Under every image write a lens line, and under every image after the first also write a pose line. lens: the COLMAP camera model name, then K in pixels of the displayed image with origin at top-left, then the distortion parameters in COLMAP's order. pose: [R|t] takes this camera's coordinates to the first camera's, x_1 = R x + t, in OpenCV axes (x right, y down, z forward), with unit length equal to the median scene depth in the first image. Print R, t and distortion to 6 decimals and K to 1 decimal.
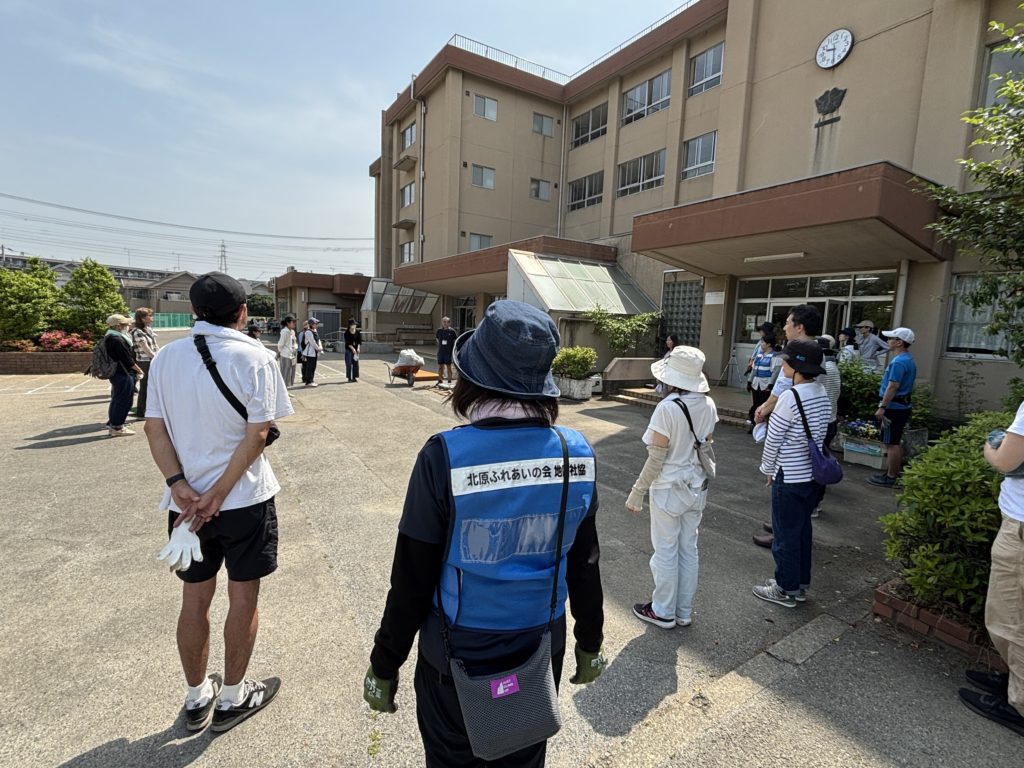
lens RADIAL K [[490.8, 0, 512.0], [0, 490.8, 384.0], [0, 0, 1]] dist [-0.004134, -0.000456]
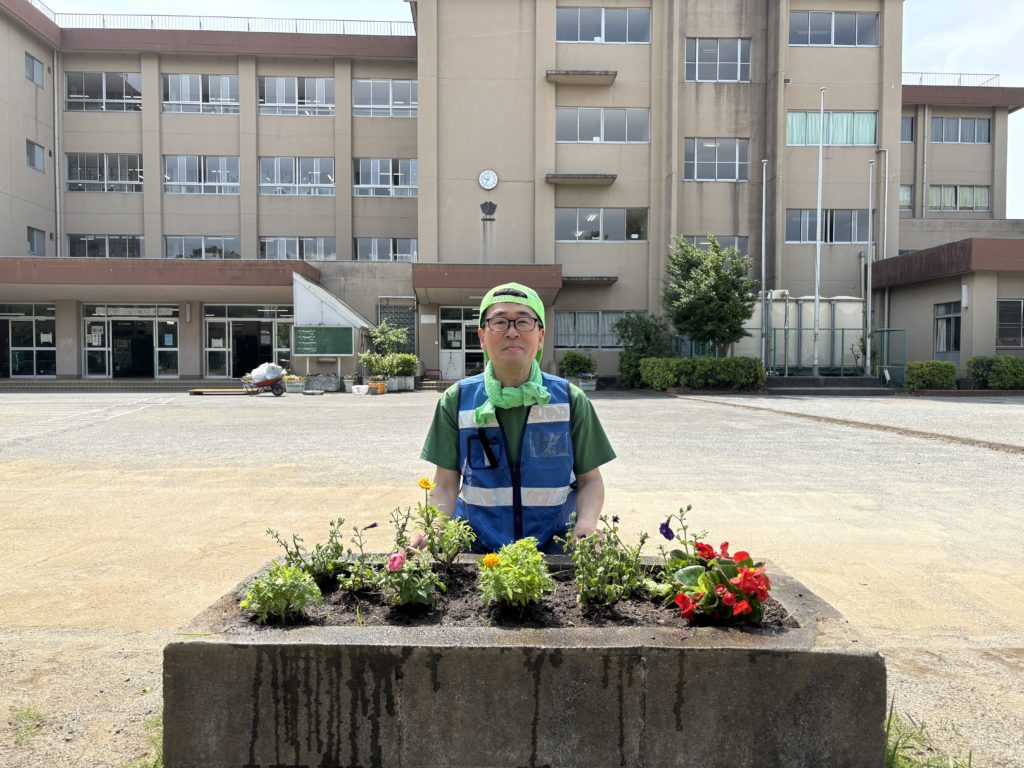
lens RADIAL K [[760.6, 0, 512.0], [0, 760.6, 384.0], [0, 0, 1]] dist [0.041827, -0.072443]
pose [[0.495327, -0.067645, 0.866069, -0.741166], [0.121756, 0.992529, 0.007887, 0.012708], [-0.860132, 0.101542, 0.499863, -0.156738]]
